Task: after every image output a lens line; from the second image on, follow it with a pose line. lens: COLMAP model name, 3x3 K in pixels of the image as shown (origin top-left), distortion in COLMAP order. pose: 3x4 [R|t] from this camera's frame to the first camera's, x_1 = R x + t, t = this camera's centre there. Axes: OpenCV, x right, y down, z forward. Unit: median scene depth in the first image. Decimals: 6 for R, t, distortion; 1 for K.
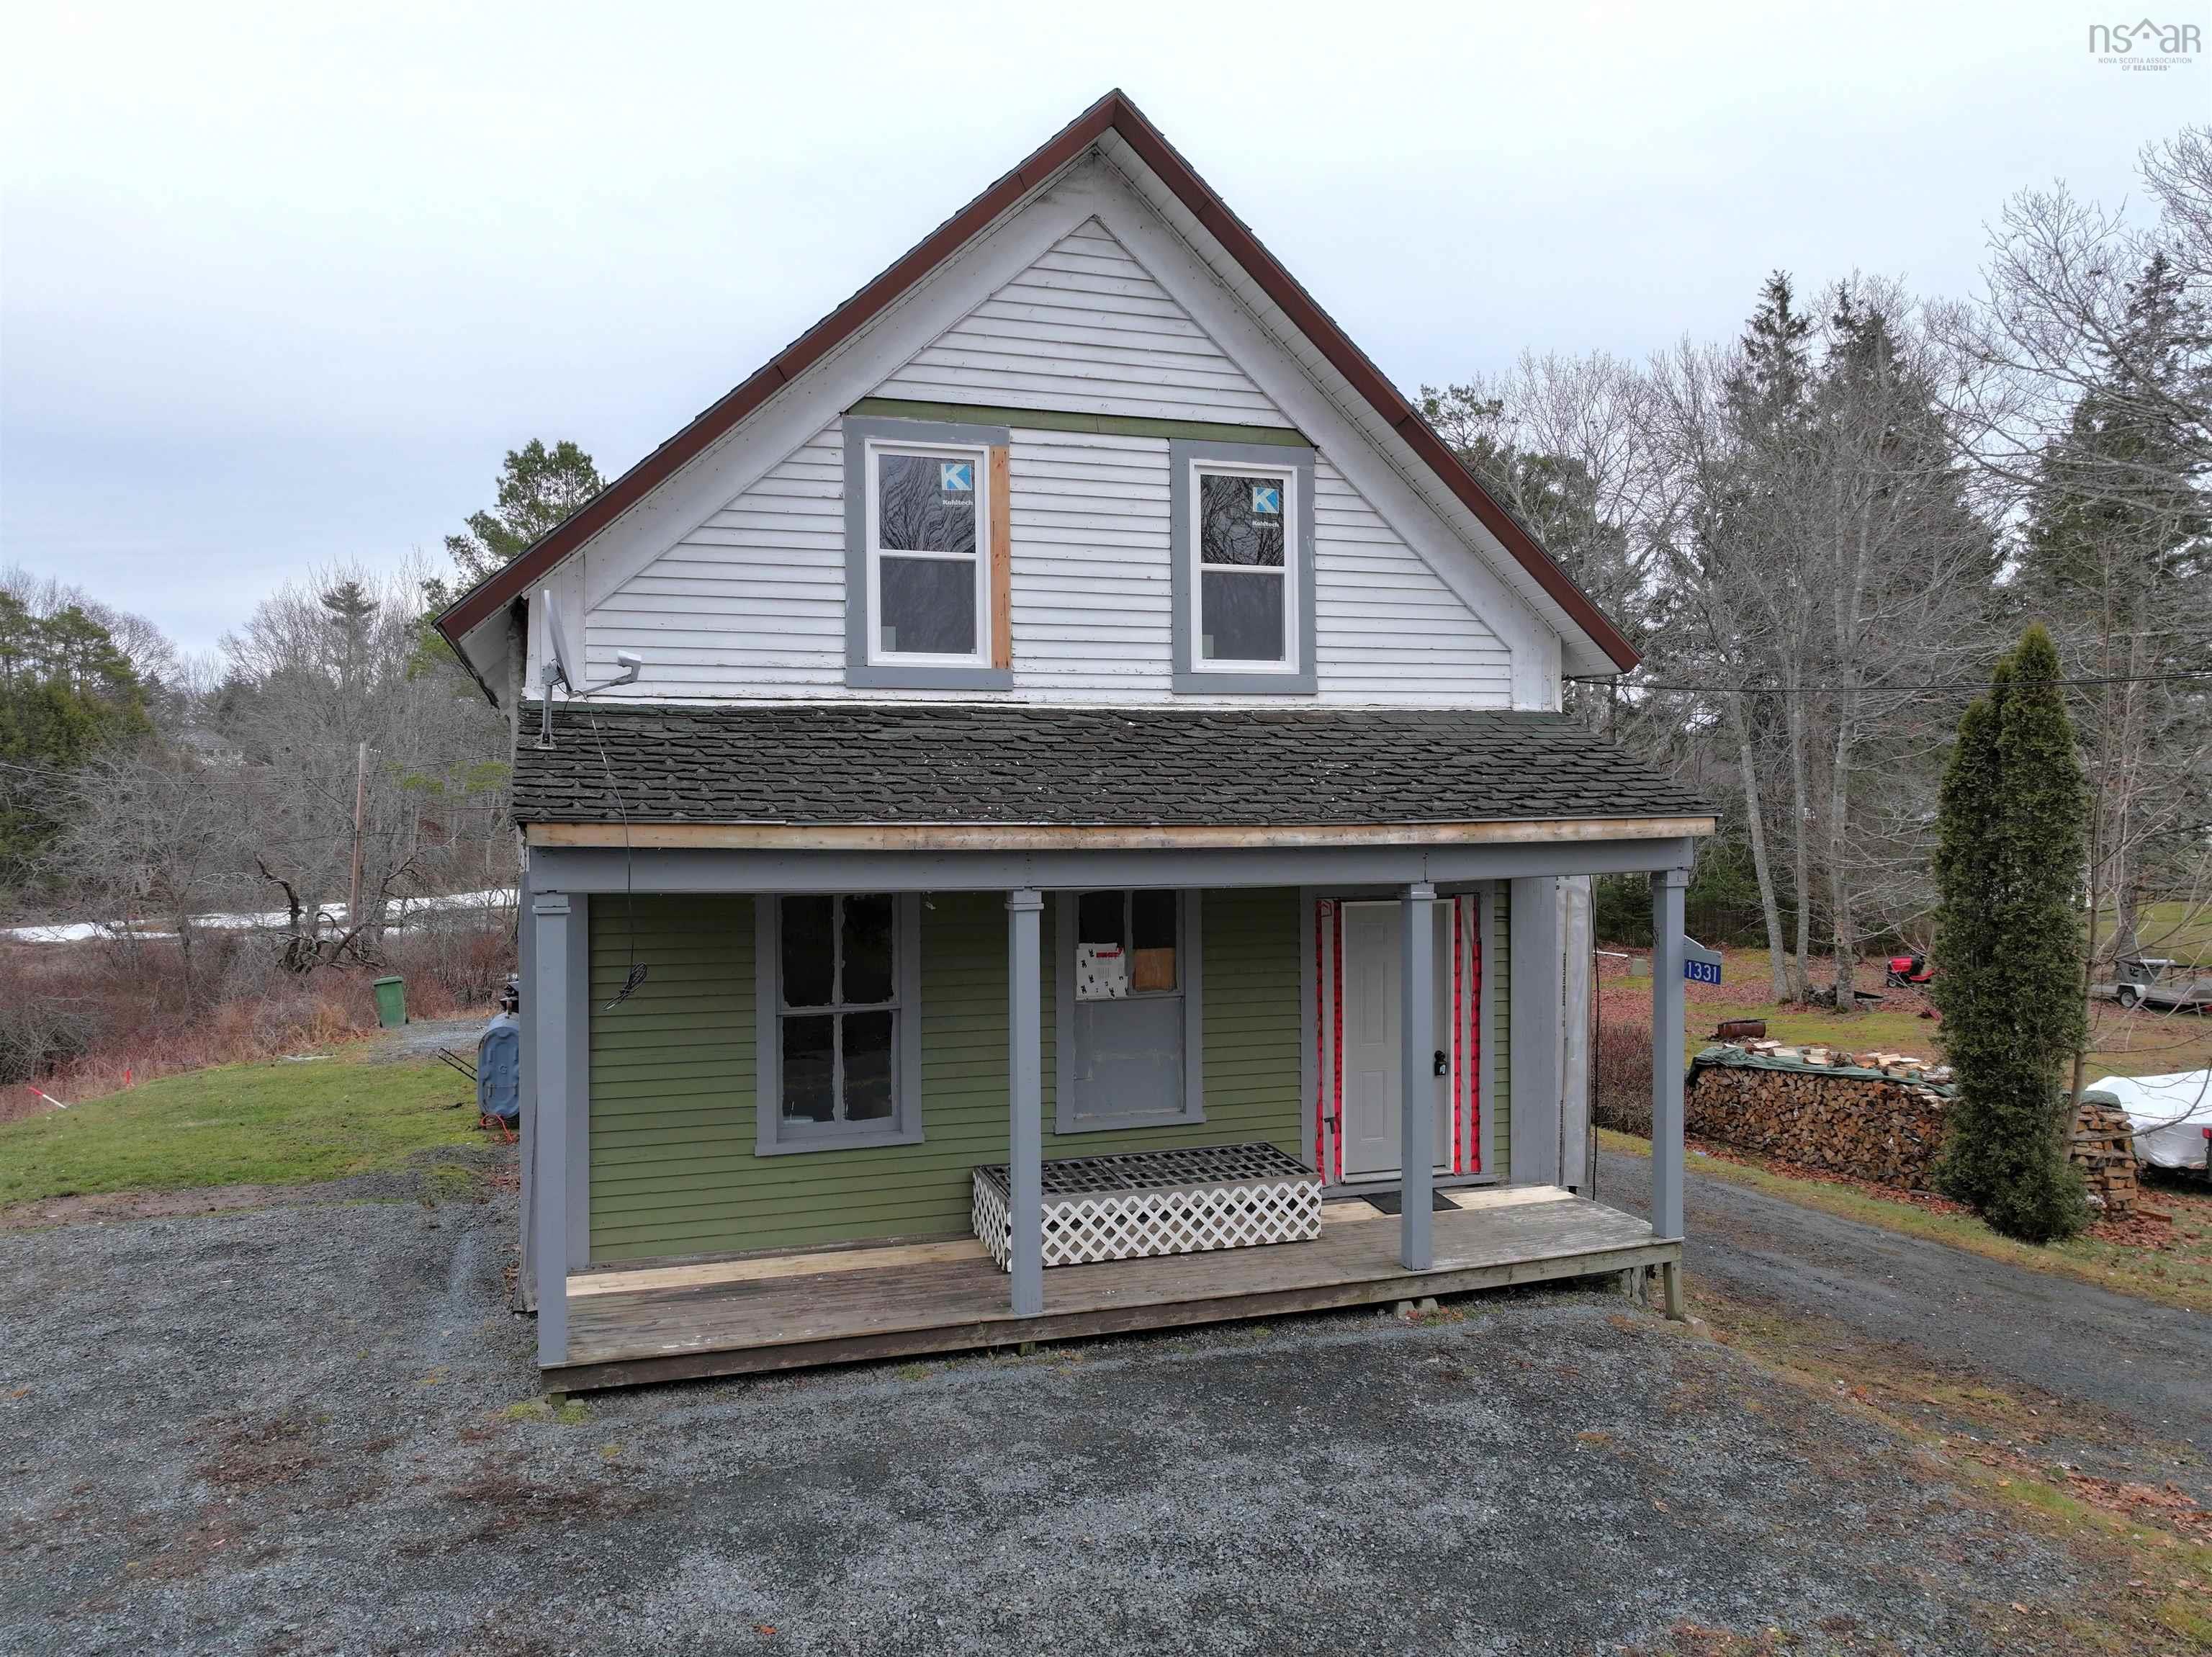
lens RADIAL K [[1559.1, 0, 1106.0], [0, 1559.1, 828.5], [0, 0, 1]] dist [0.001368, 0.000570]
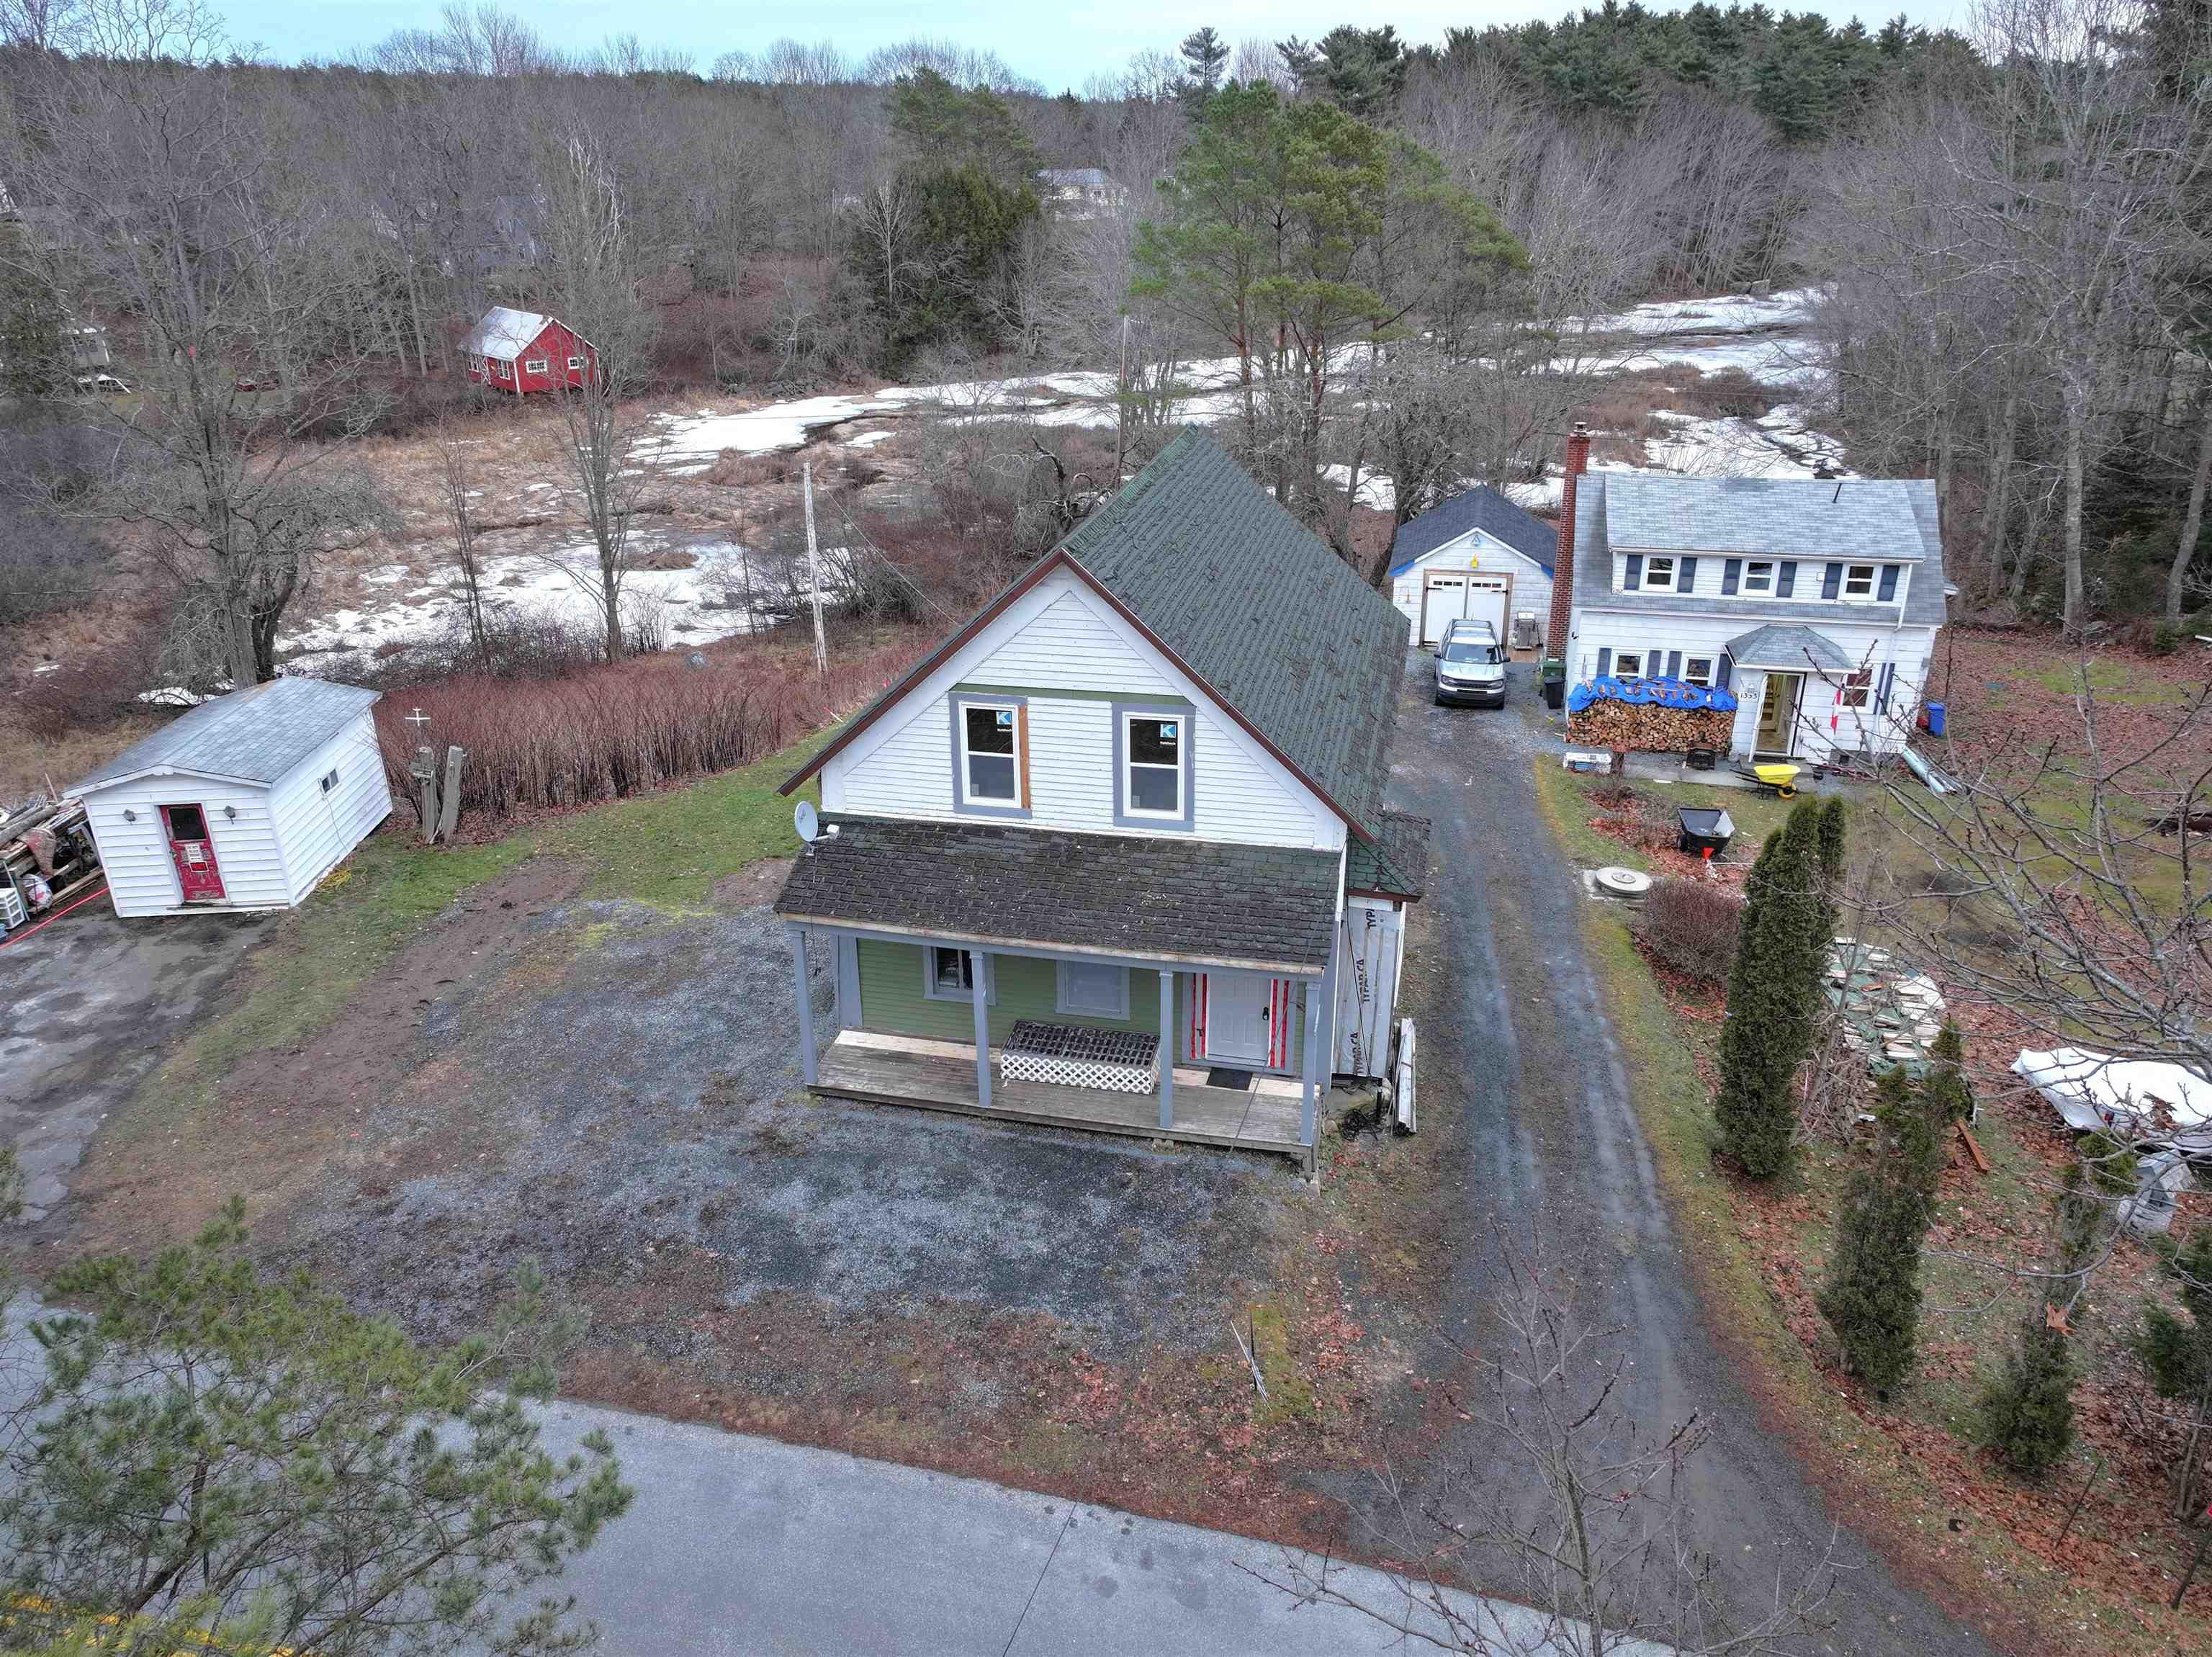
lens RADIAL K [[1559.1, 0, 1106.0], [0, 1559.1, 828.5], [0, 0, 1]] dist [0.001368, 0.000570]
pose [[0.851401, 0.204074, -0.483188, 1.014895], [-0.000828, 0.921730, 0.387832, -0.871186], [0.524515, -0.329800, 0.784930, -0.558846]]
